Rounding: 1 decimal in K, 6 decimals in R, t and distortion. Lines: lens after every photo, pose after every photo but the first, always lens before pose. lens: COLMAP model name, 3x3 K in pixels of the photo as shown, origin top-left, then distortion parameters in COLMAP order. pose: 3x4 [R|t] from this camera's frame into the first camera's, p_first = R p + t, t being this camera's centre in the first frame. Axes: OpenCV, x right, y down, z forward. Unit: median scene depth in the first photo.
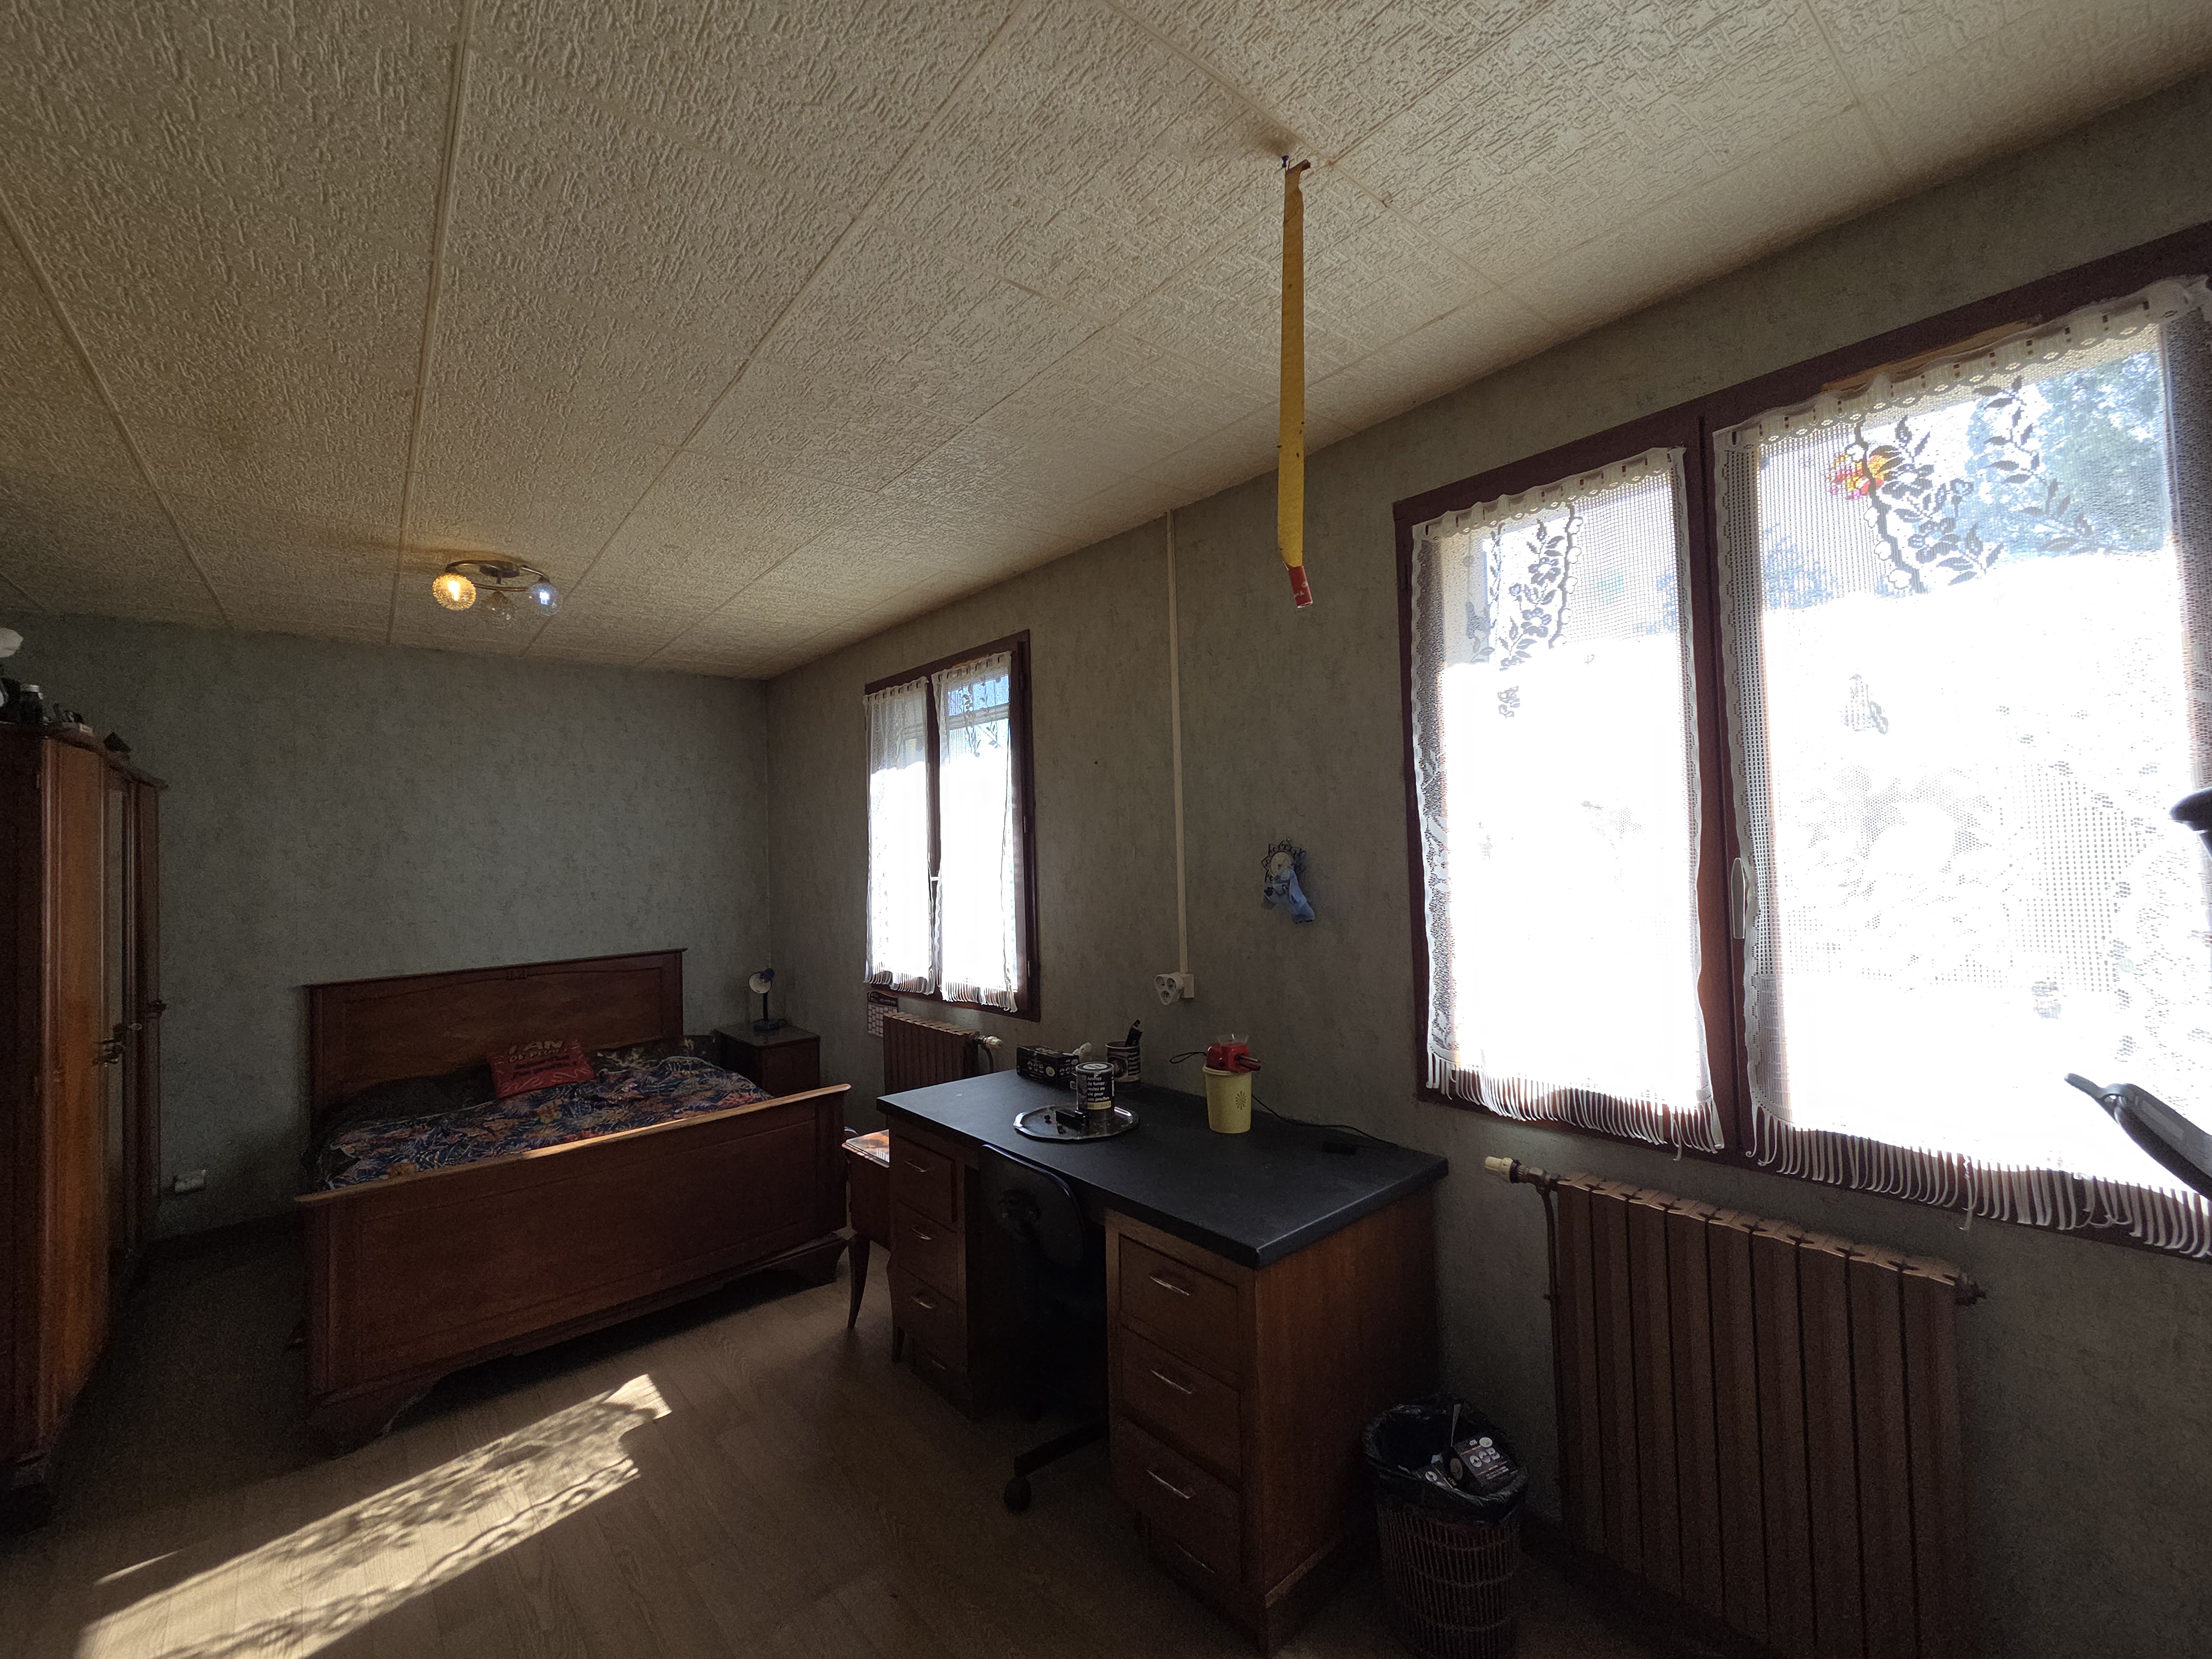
lens RADIAL K [[900.4, 0, 1092.6], [0, 900.4, 833.1], [0, 0, 1]] dist [0.004415, -0.001003]
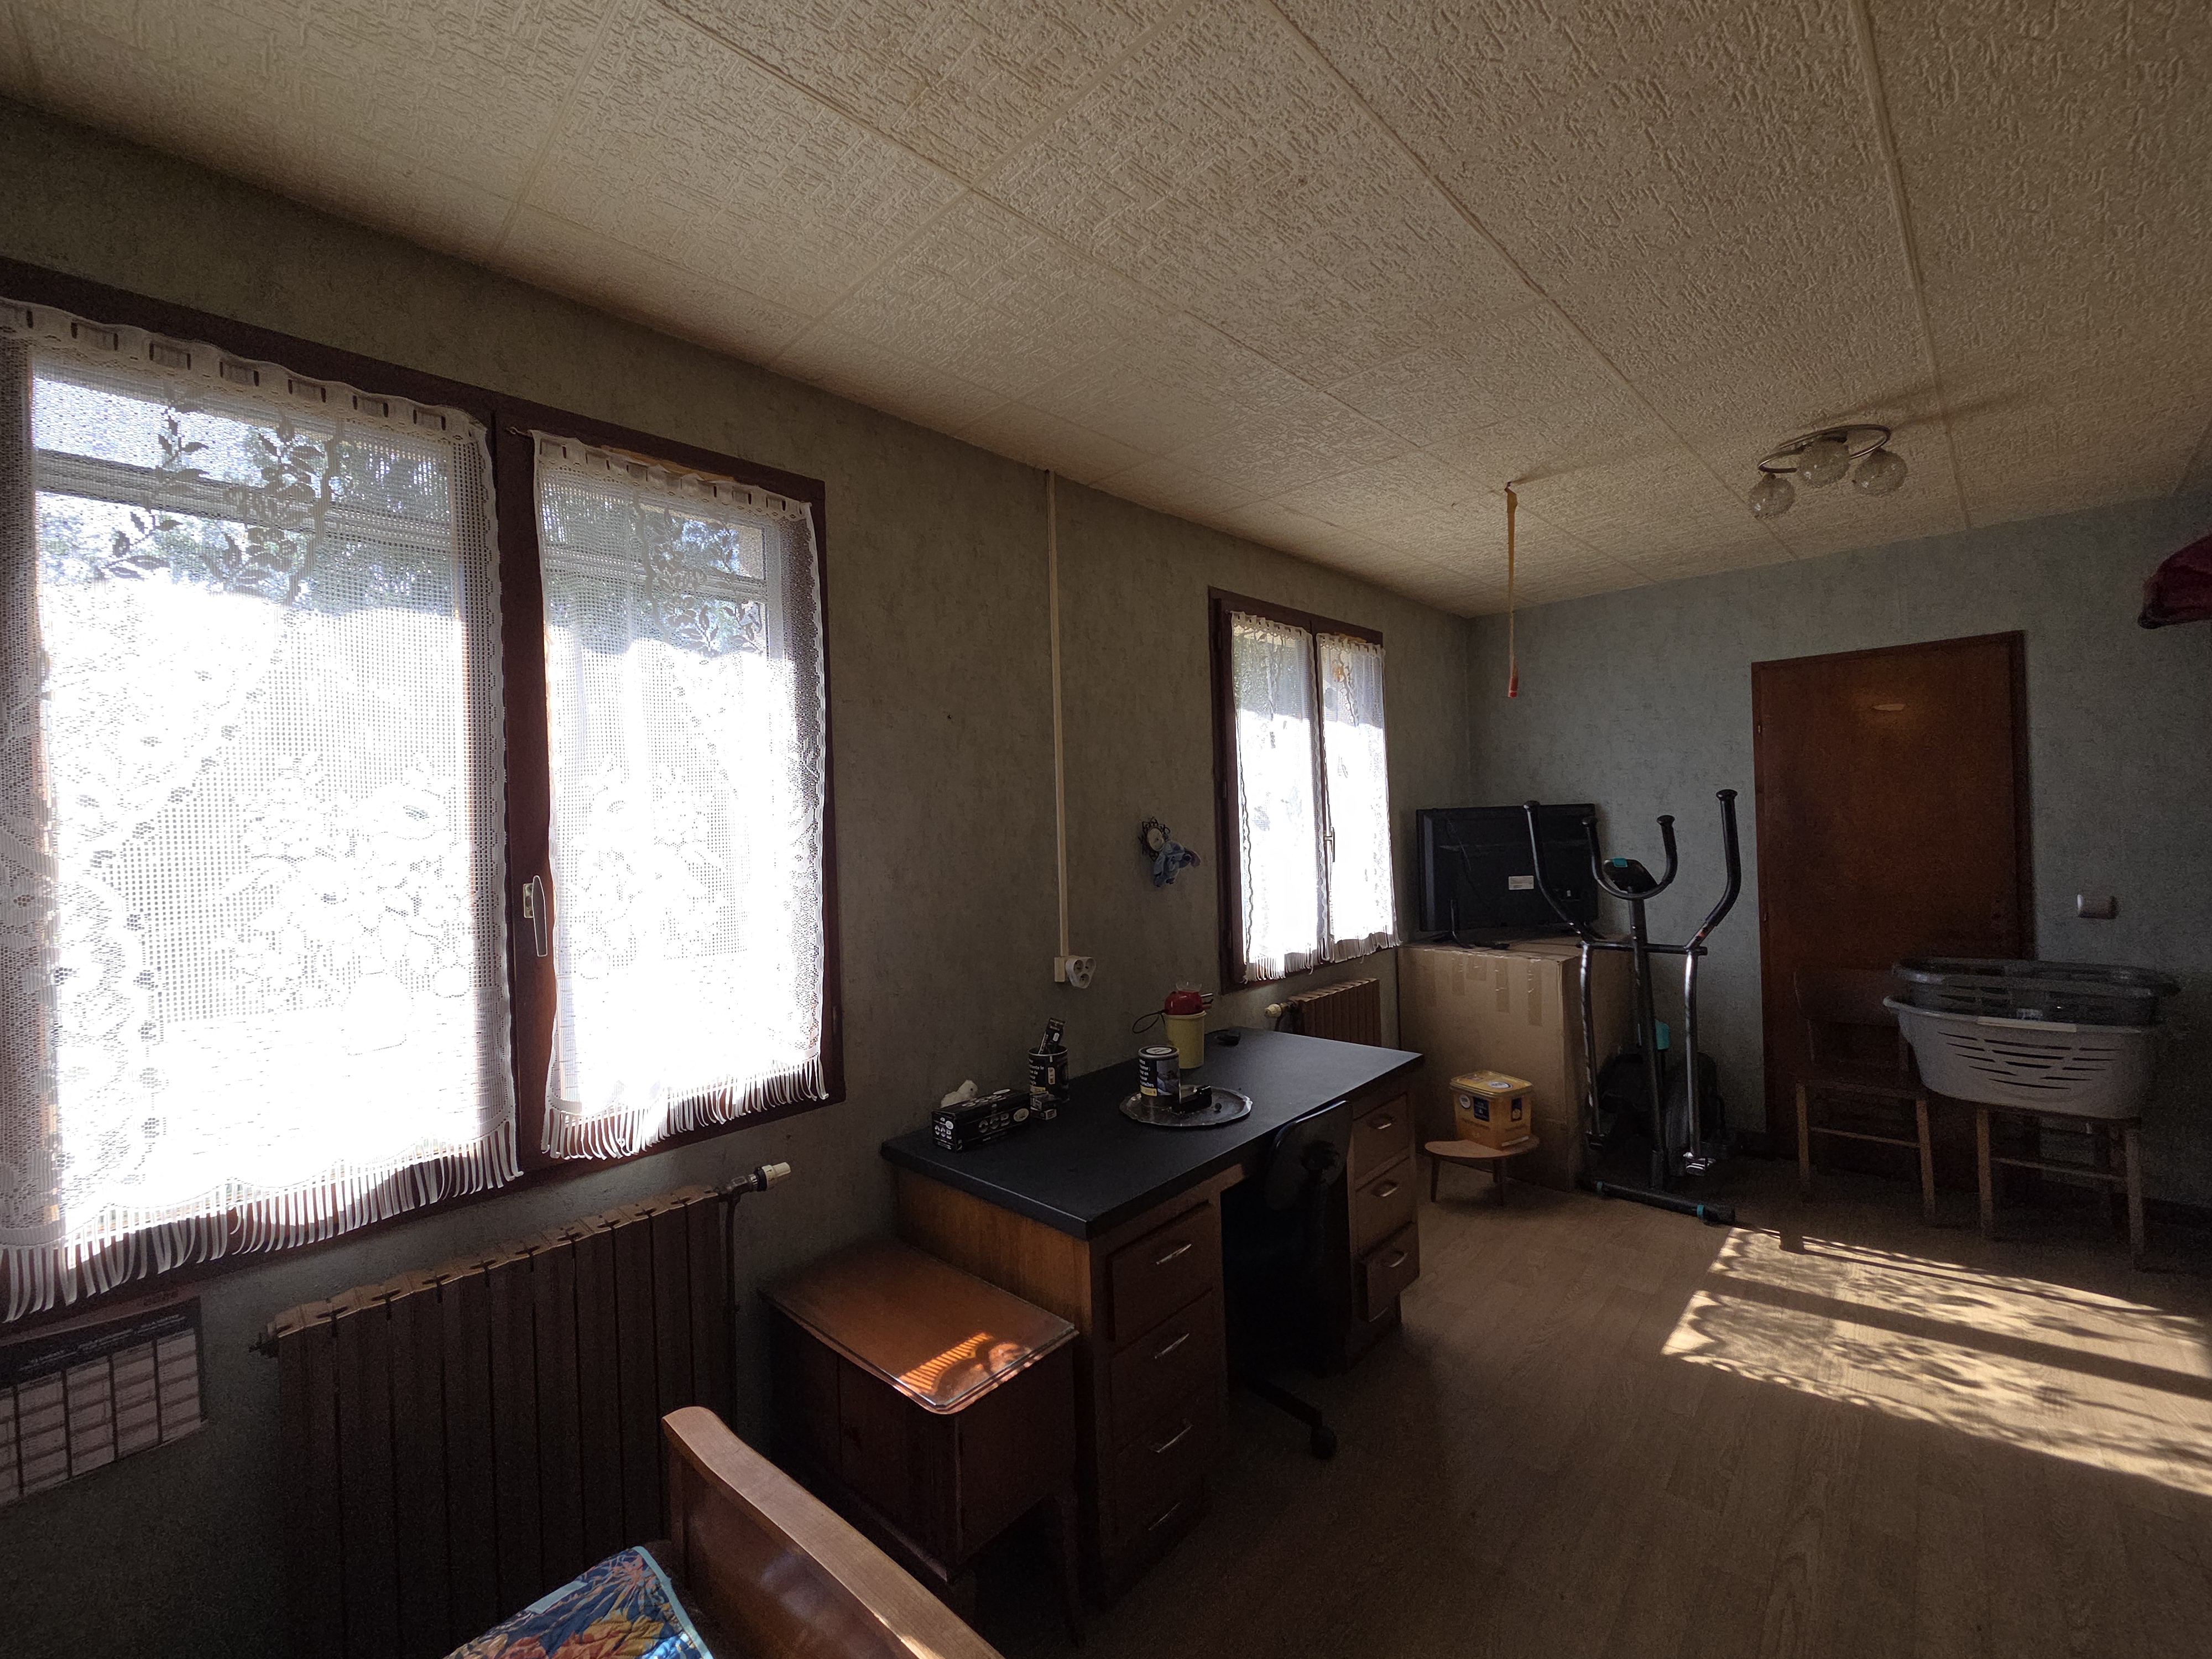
lens RADIAL K [[900.4, 0, 1092.0], [0, 900.4, 818.0], [0, 0, 1]] dist [0.004415, -0.001003]
pose [[-0.092062, 0.025252, 0.995433, -0.831852], [0.009125, 0.999658, -0.024515, 0.030615], [-0.995711, 0.006827, -0.092261, 1.019099]]
